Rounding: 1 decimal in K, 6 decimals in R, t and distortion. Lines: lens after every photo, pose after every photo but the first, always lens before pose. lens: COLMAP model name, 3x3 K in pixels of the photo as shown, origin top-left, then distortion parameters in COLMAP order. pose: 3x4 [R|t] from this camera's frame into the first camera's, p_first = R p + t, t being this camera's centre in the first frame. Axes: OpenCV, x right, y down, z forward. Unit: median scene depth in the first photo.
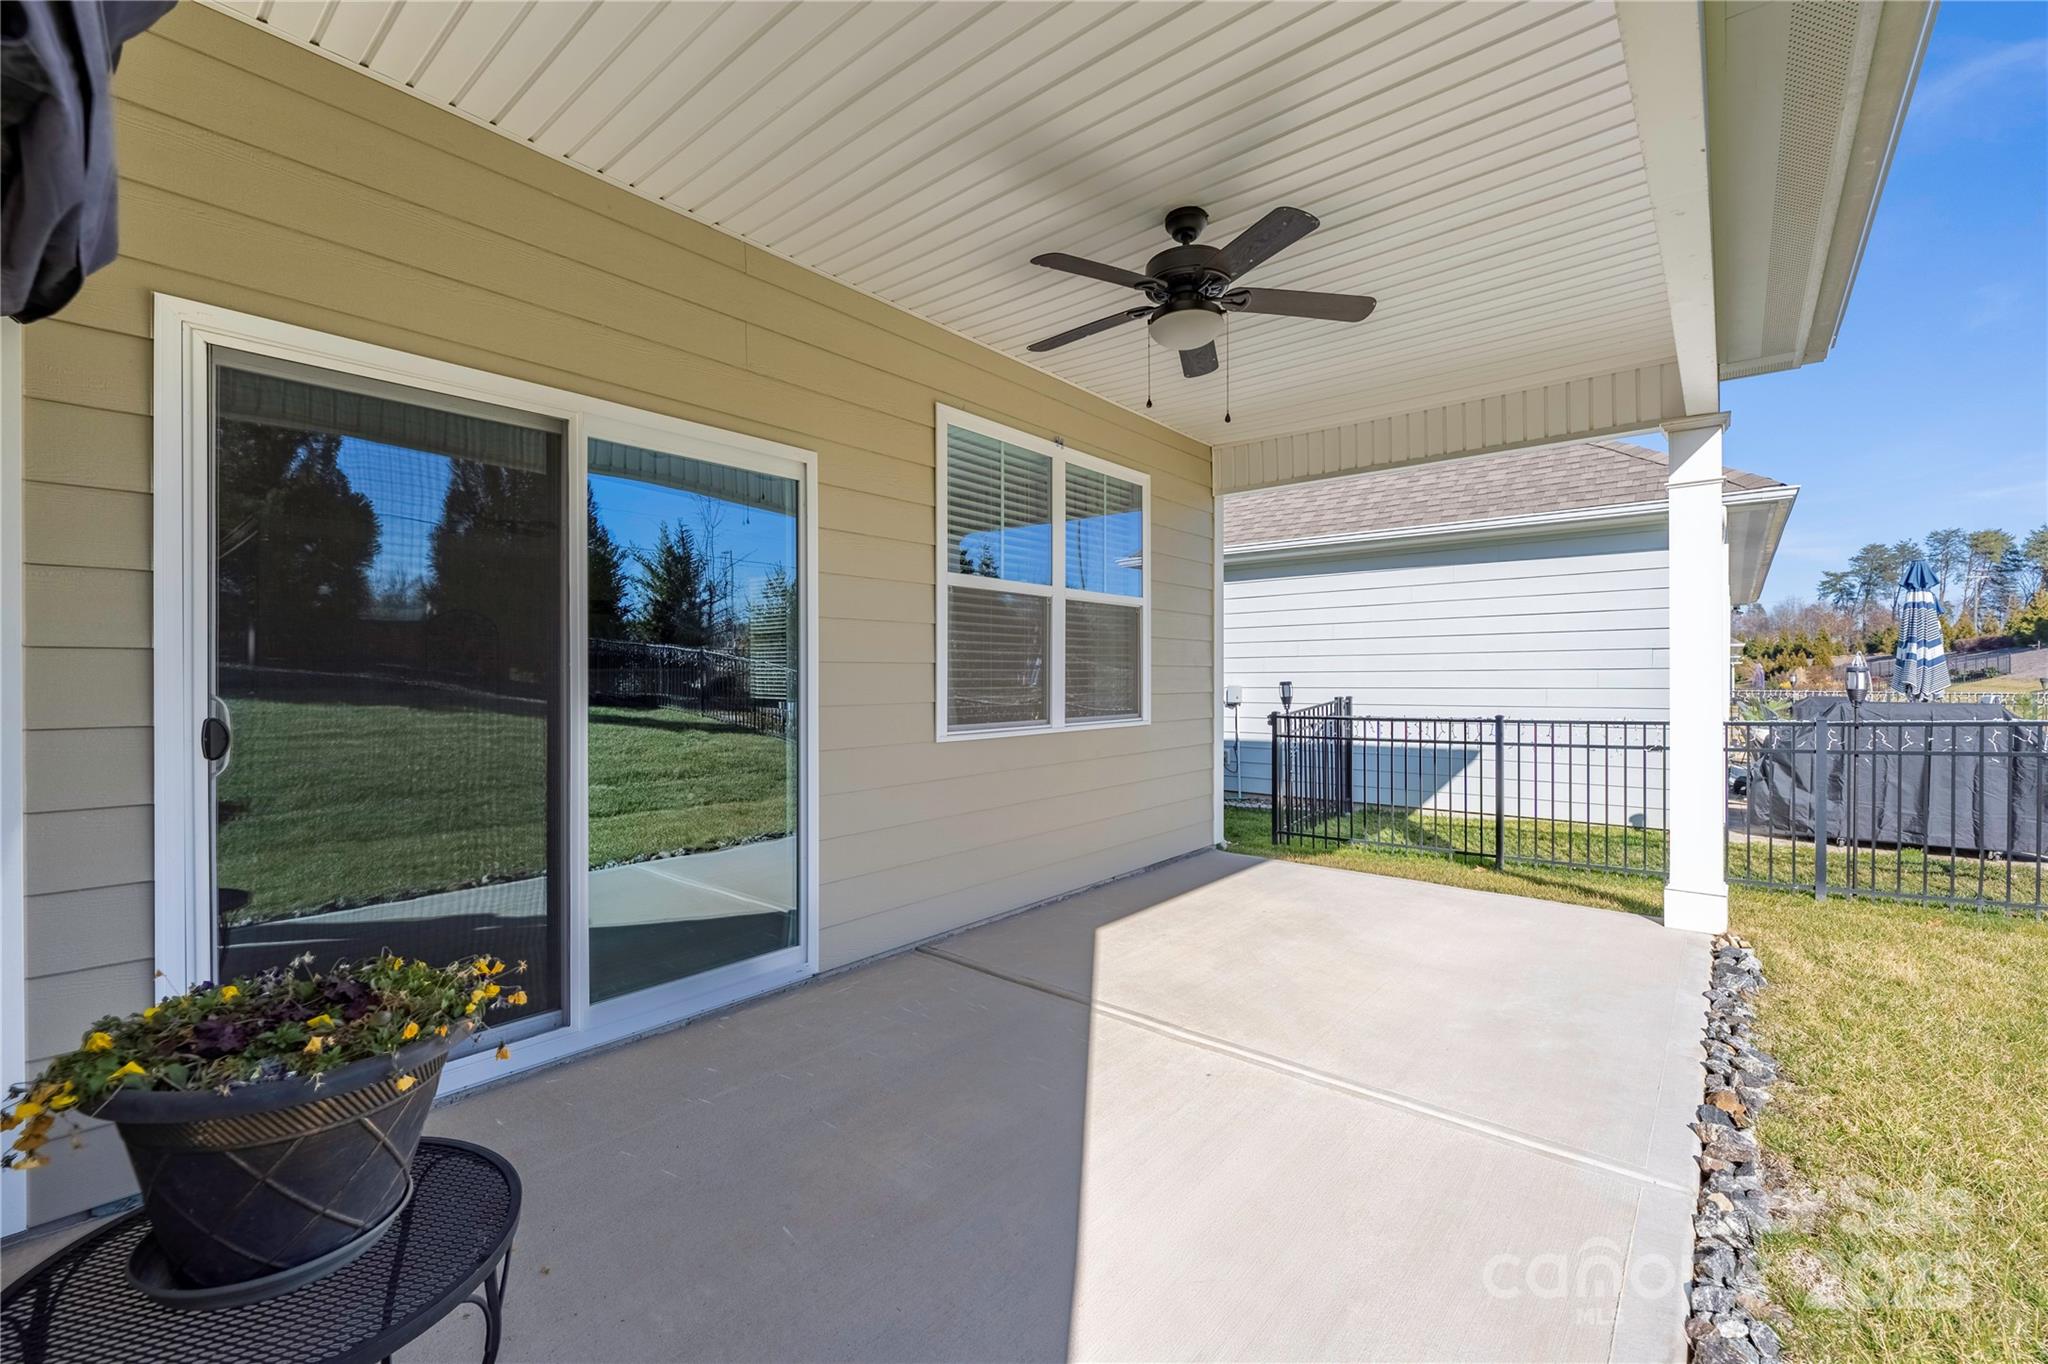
lens RADIAL K [[840.7, 0, 1027.6], [0, 840.7, 676.0], [0, 0, 1]] dist [-0.002537, 0.000189]
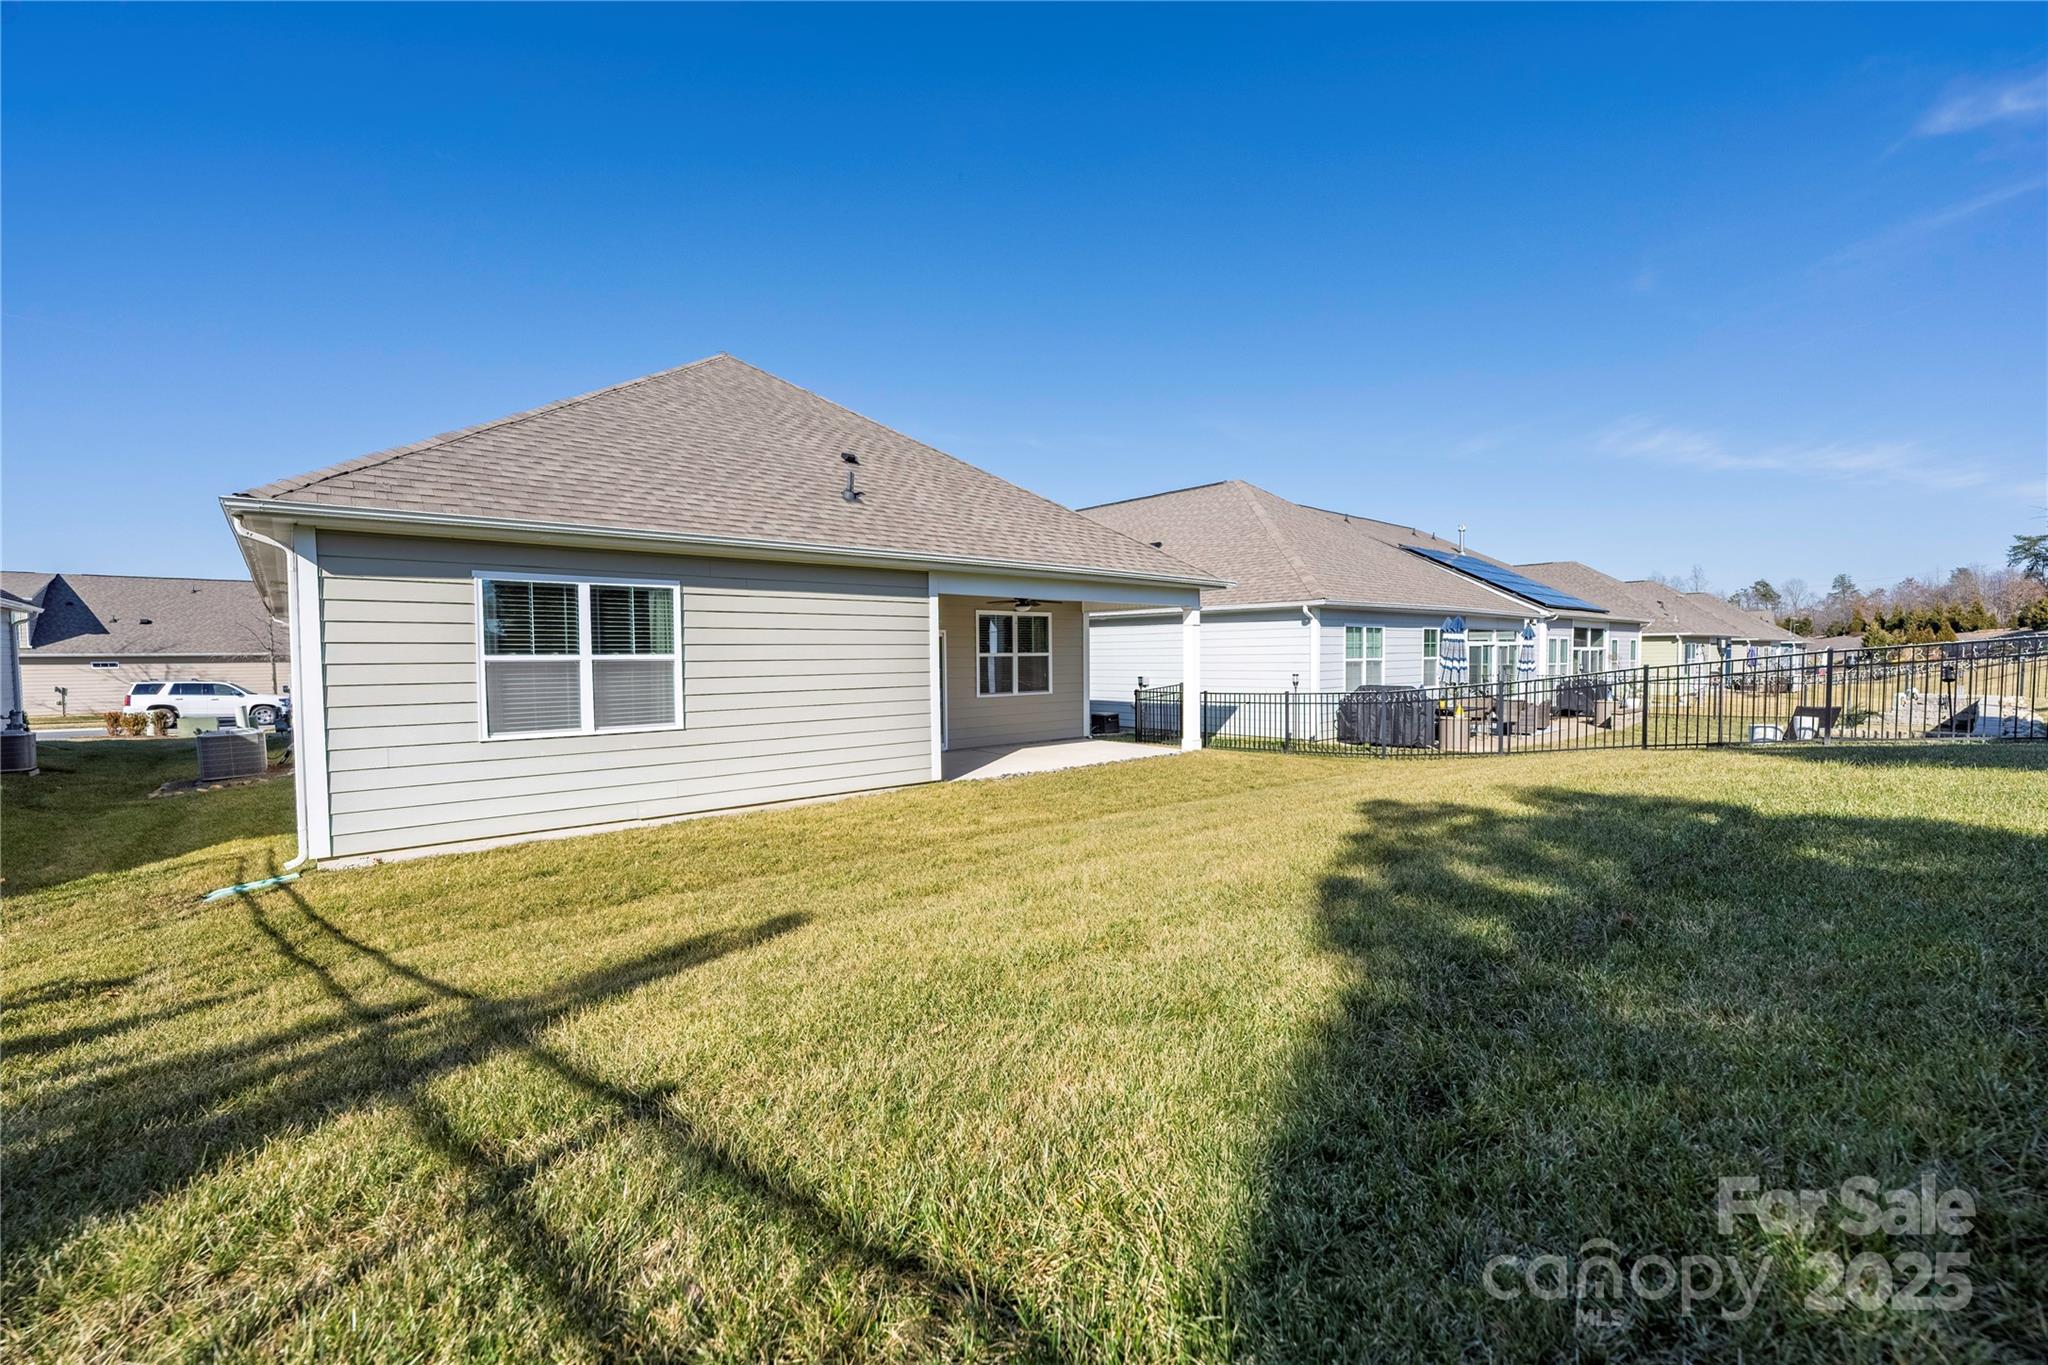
lens RADIAL K [[840.7, 0, 1038.8], [0, 840.7, 683.3], [0, 0, 1]] dist [-0.002537, 0.000189]
pose [[0.991057, -0.002604, -0.133412, 0.337512], [0.007204, 0.999396, 0.034003, -0.056262], [0.133243, -0.034660, 0.990477, -1.359858]]
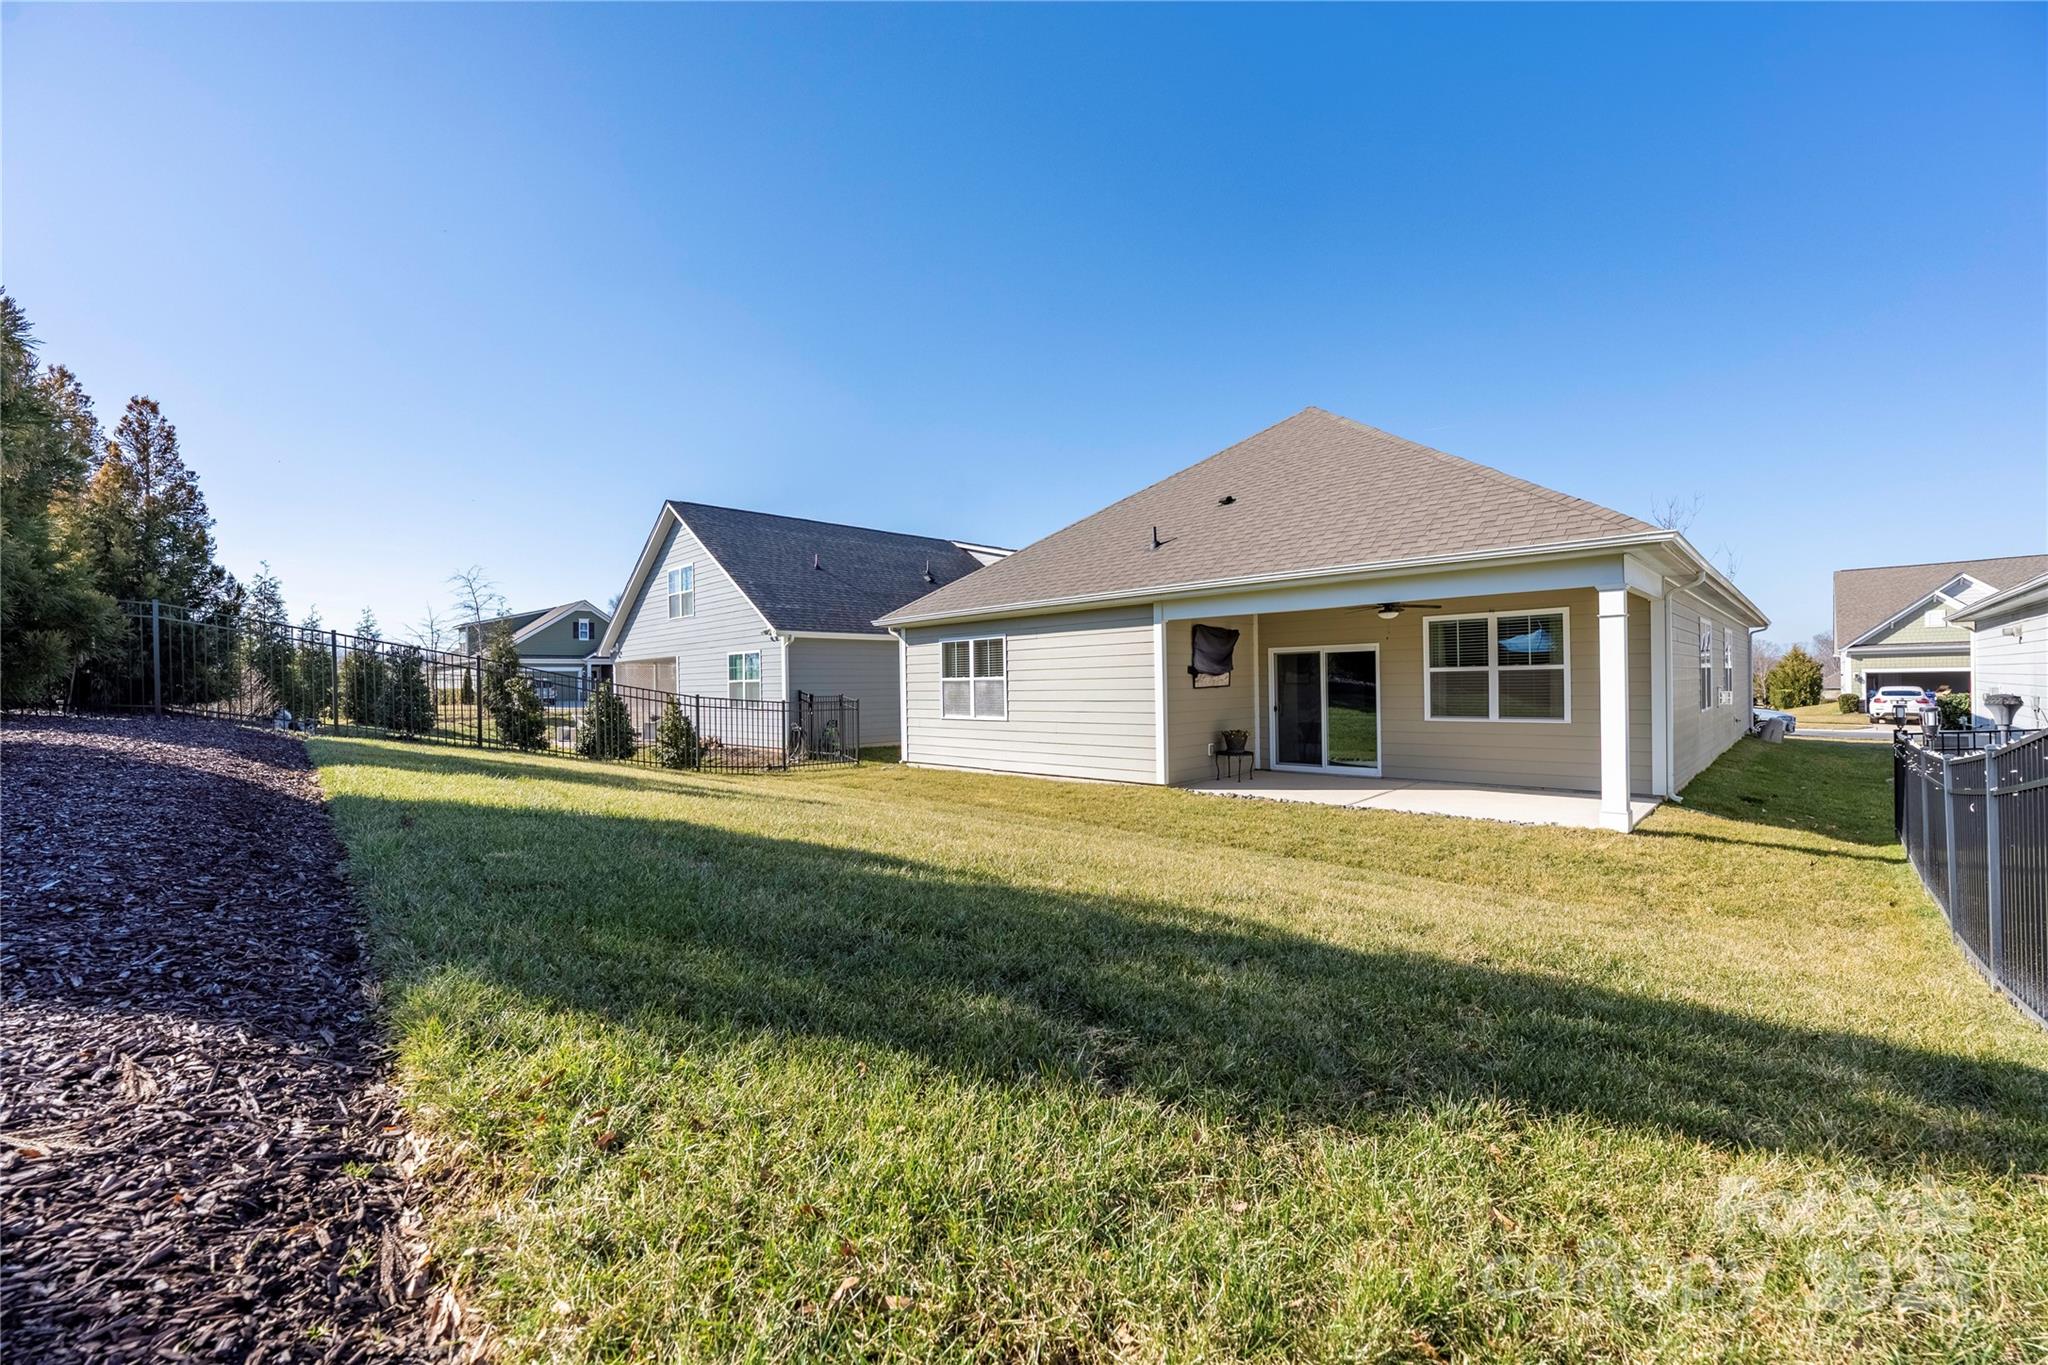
lens RADIAL K [[820.5, 0, 1023.9], [0, 820.5, 684.5], [0, 0, 1]] dist [-0.002188, -0.000588]
pose [[-0.075673, 0.001520, -0.997131, 1.549594], [0.014788, 0.999891, 0.000402, -0.041865], [0.997023, -0.014715, -0.075688, -0.147079]]
